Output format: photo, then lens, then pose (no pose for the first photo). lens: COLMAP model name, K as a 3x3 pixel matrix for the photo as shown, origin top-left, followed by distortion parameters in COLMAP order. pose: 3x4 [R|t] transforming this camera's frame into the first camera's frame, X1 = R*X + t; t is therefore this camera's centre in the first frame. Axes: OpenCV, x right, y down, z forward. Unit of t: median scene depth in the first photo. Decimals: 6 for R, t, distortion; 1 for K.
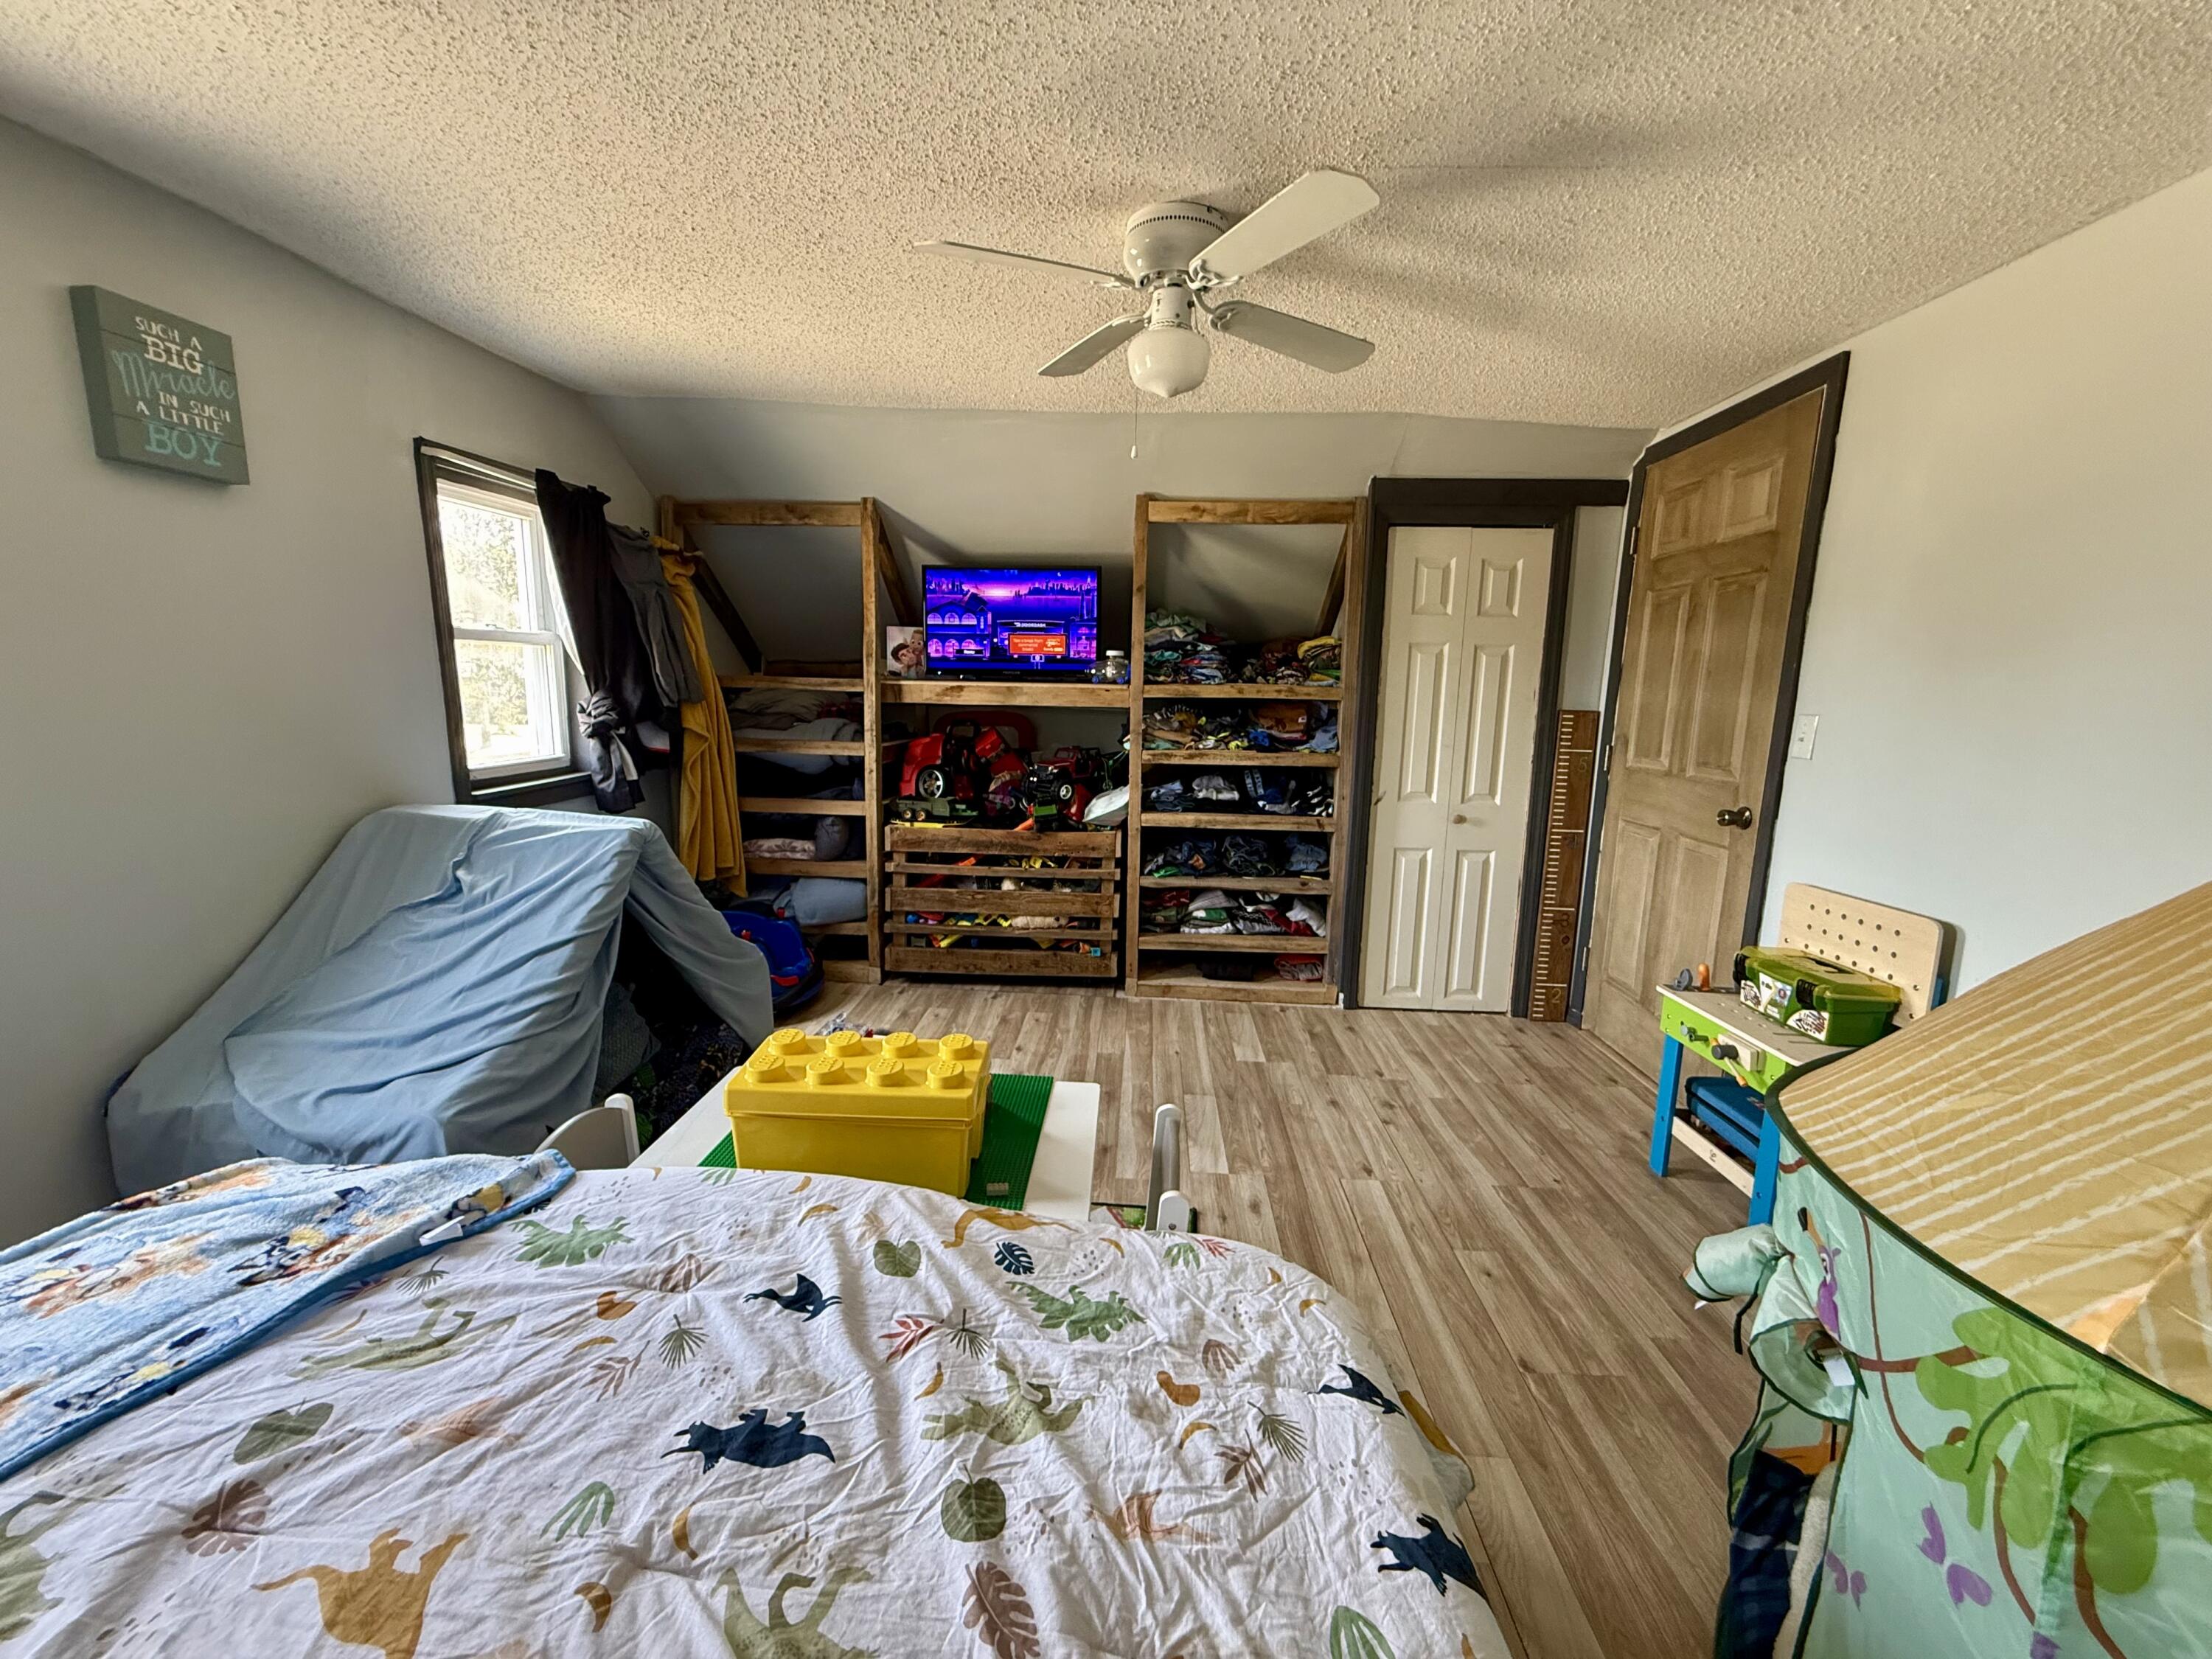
lens RADIAL K [[901.5, 0, 1106.0], [0, 901.5, 829.5], [0, 0, 1]] dist [-0.009585, 0.000049]
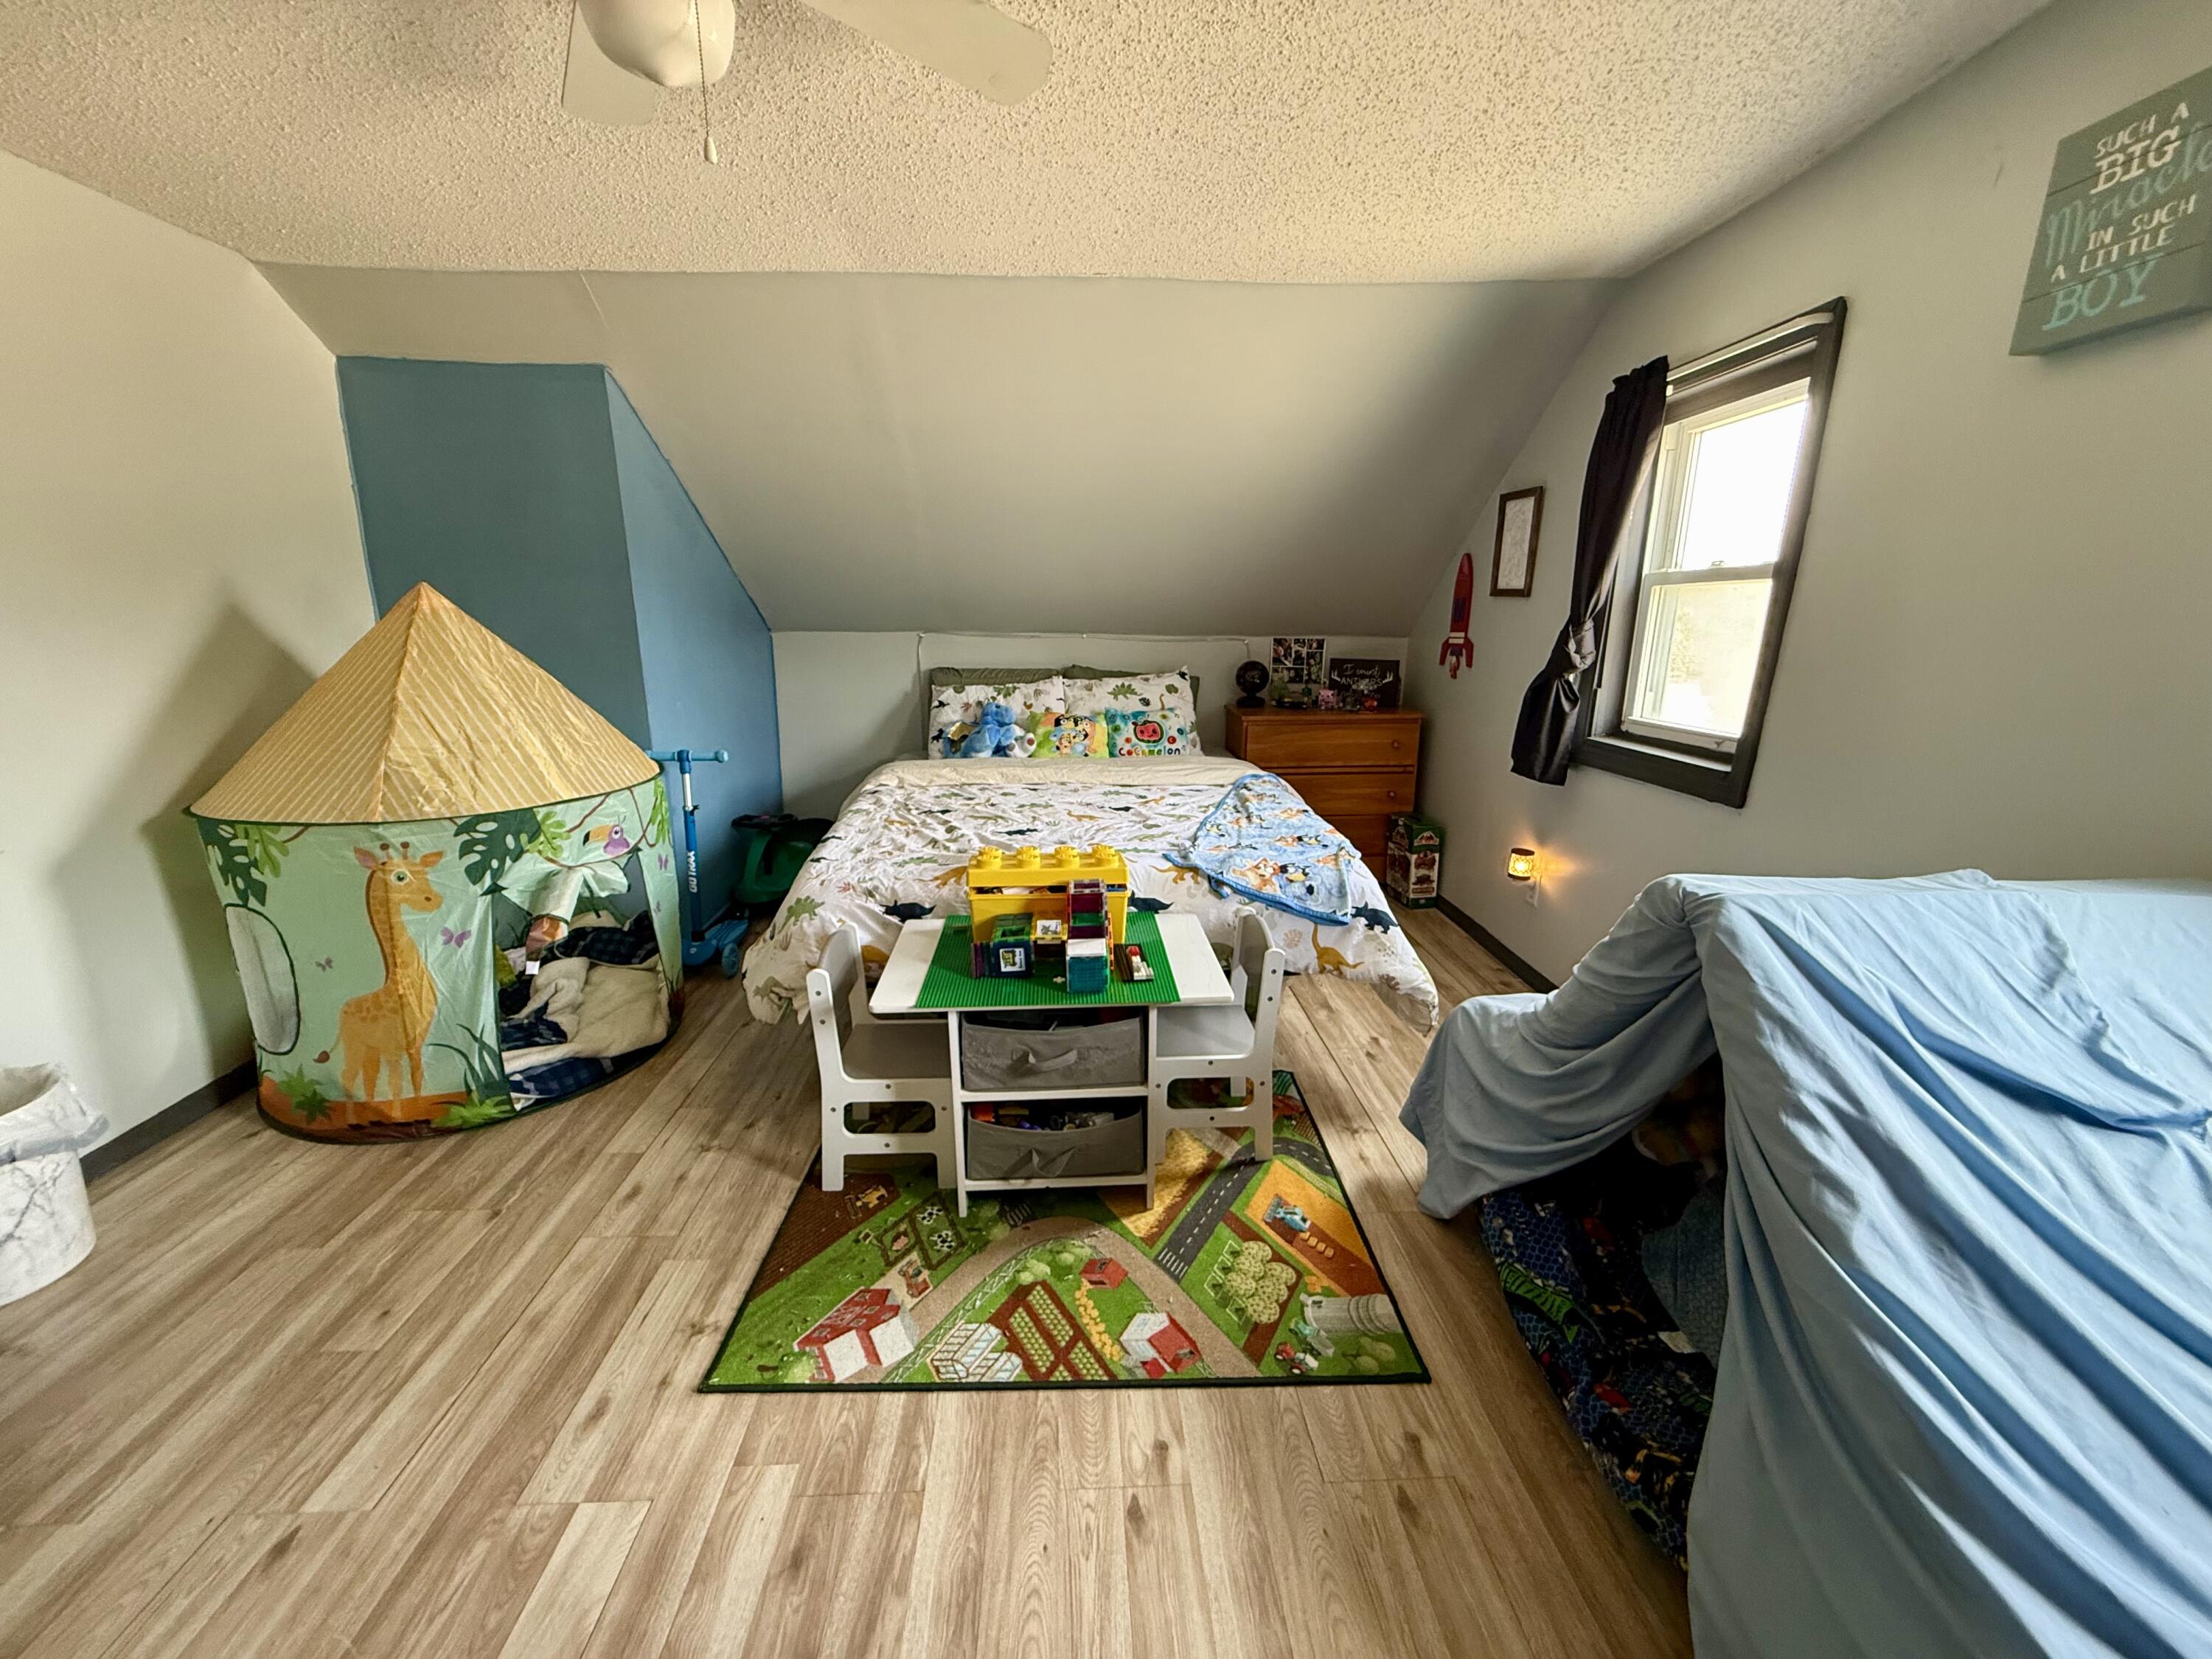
lens RADIAL K [[901.5, 0, 1106.0], [0, 901.5, 829.5], [0, 0, 1]] dist [-0.009585, 0.000049]
pose [[-0.995001, 0.000949, -0.099862, -0.159972], [-0.036710, 0.926474, 0.374565, -0.274193], [0.092875, 0.376358, -0.921807, 1.784859]]
